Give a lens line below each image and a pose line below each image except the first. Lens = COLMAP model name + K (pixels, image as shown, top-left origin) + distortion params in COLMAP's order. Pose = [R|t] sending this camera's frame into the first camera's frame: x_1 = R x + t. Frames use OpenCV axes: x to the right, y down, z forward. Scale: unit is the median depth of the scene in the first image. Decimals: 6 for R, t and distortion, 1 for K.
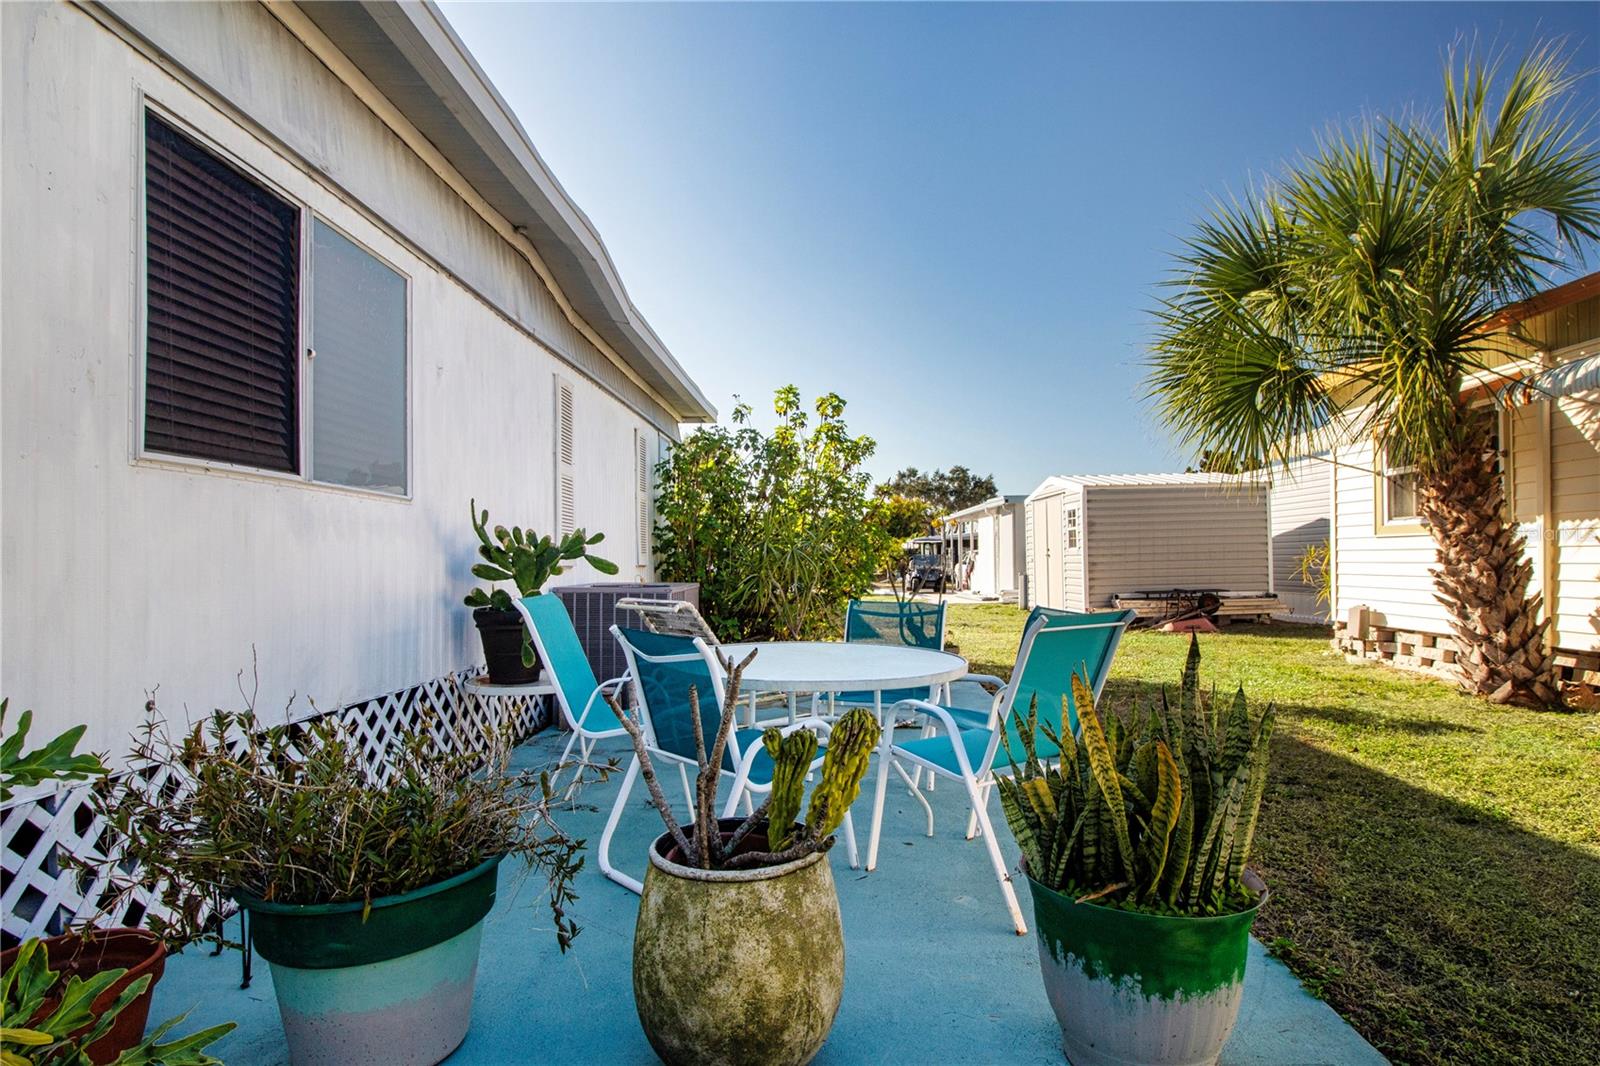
lens RADIAL K [[872.9, 0, 831.0], [0, 872.9, 548.1], [0, 0, 1]] dist [-0.002215, -0.000748]
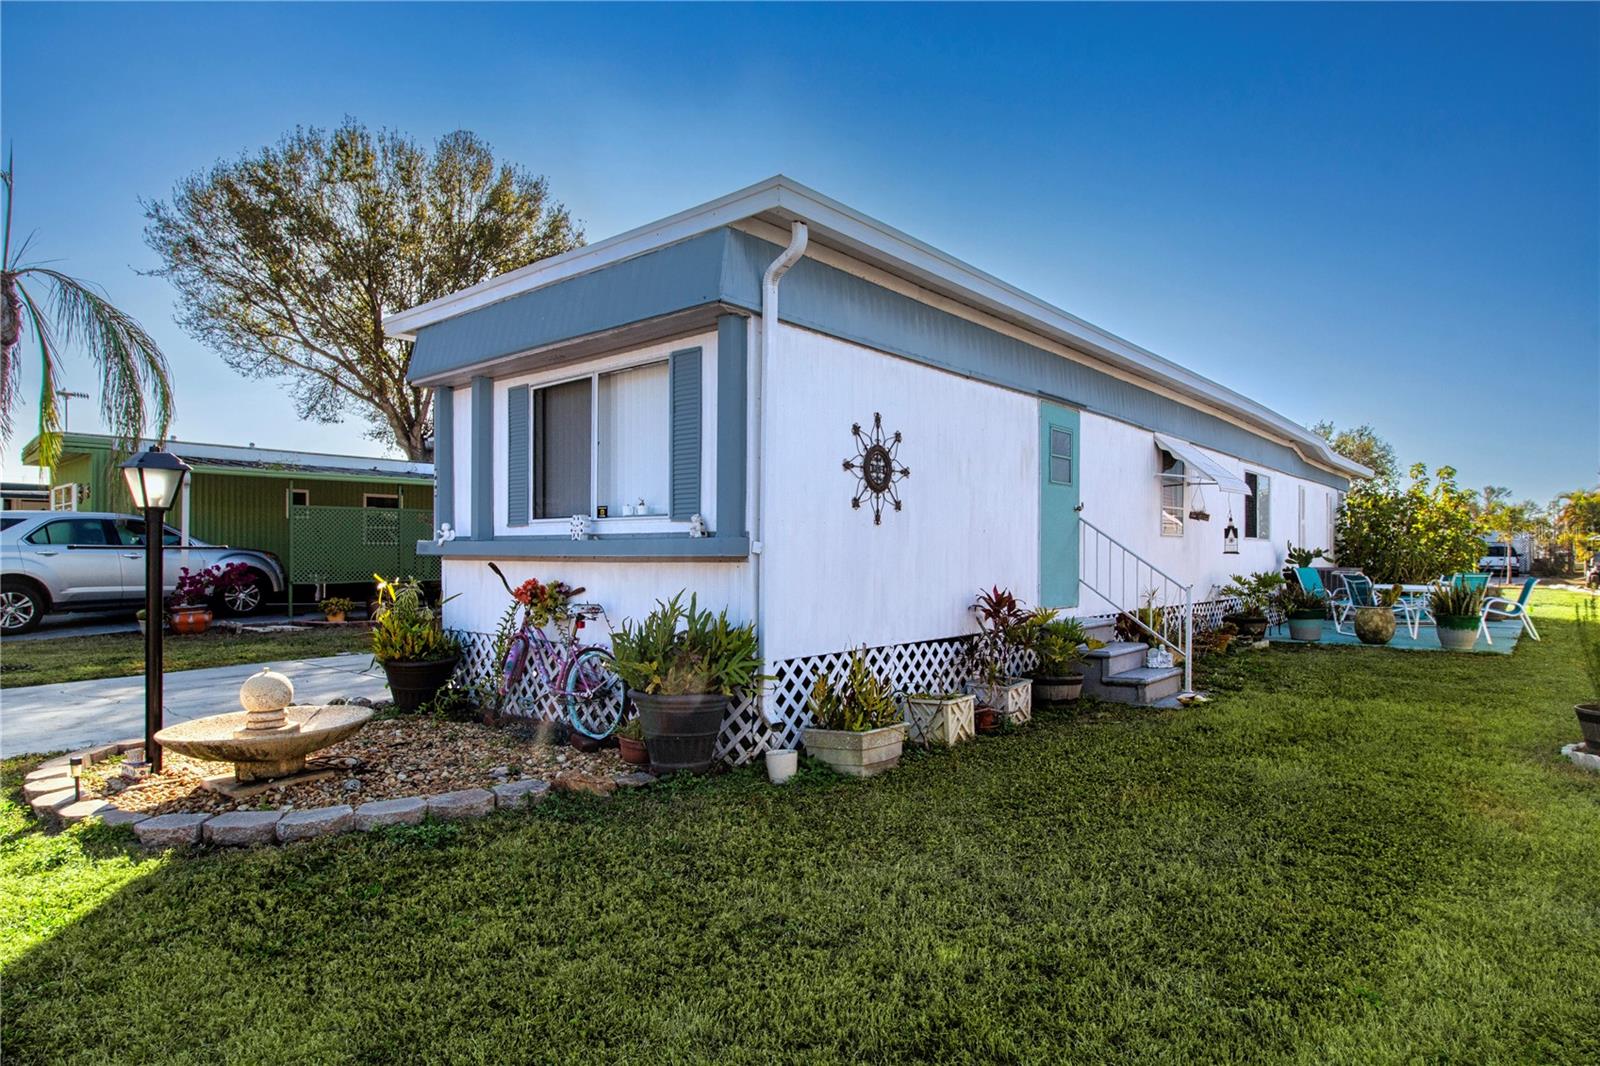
lens RADIAL K [[872.9, 0, 831.0], [0, 872.9, 548.1], [0, 0, 1]] dist [-0.002215, -0.000748]
pose [[0.773485, 0.004878, -0.633796, 0.163059], [0.001248, 0.999957, 0.009219, -0.025981], [0.633814, -0.007921, 0.773445, -1.236535]]
